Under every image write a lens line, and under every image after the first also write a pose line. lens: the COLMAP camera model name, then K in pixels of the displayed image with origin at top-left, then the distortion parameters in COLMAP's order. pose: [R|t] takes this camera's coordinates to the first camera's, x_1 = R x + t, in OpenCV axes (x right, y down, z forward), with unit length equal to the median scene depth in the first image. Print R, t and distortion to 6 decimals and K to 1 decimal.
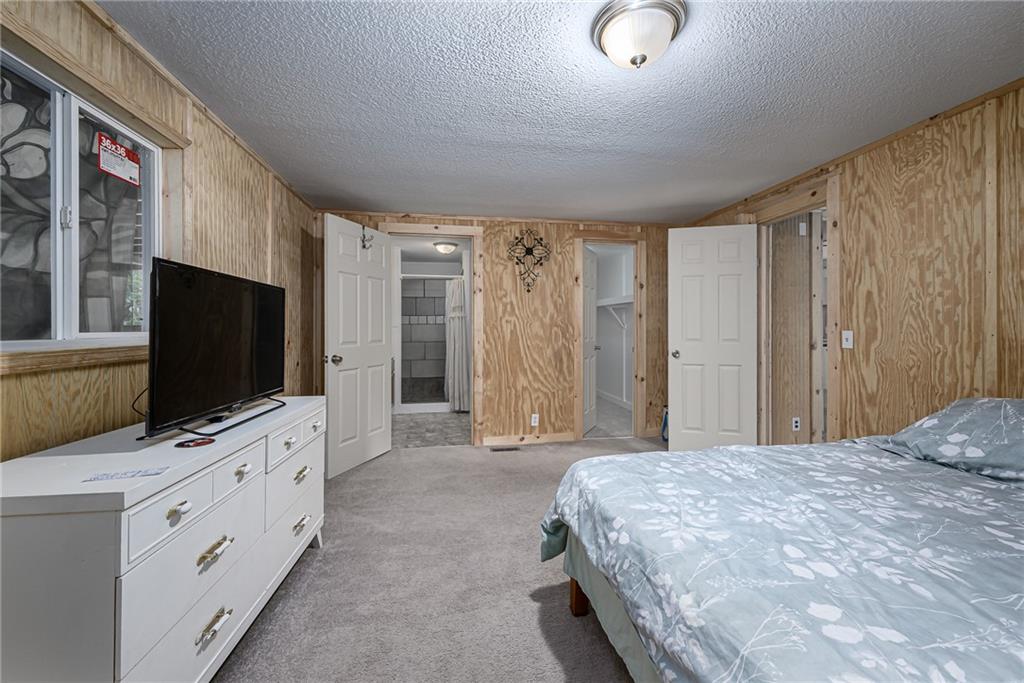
lens RADIAL K [[411.9, 0, 512.6], [0, 411.9, 333.5], [0, 0, 1]] dist [-0.000573, -0.000206]
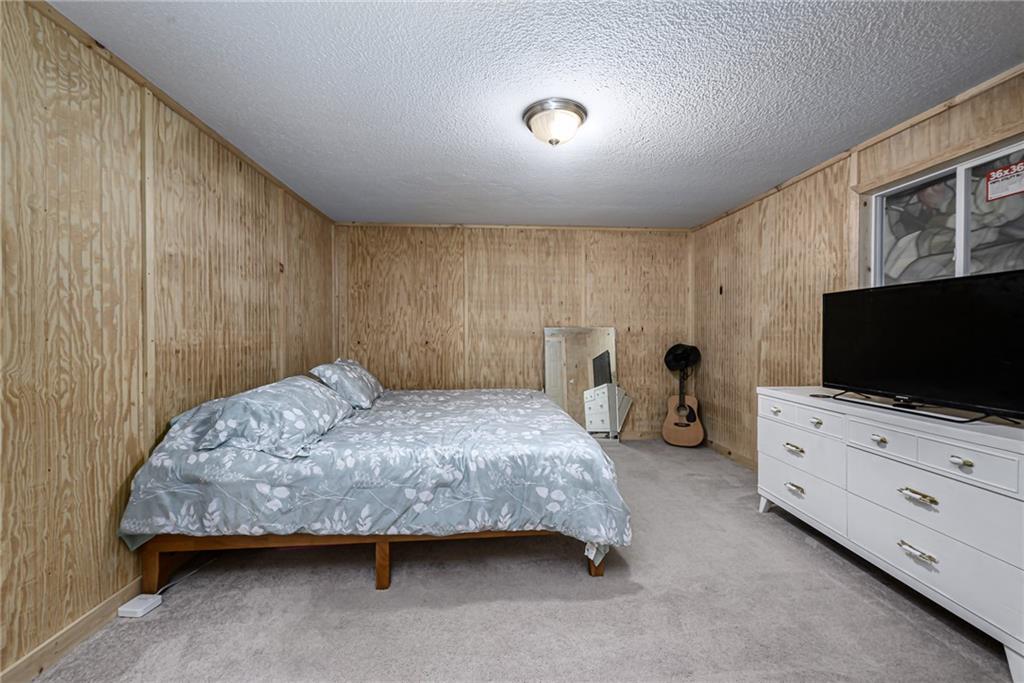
lens RADIAL K [[411.9, 0, 514.1], [0, 411.9, 339.0], [0, 0, 1]] dist [-0.000573, -0.000206]
pose [[-0.997415, 0.003873, 0.071746, 0.237964], [0.005118, 0.999839, 0.017185, -0.010915], [-0.071668, 0.017508, -0.997275, 1.696514]]
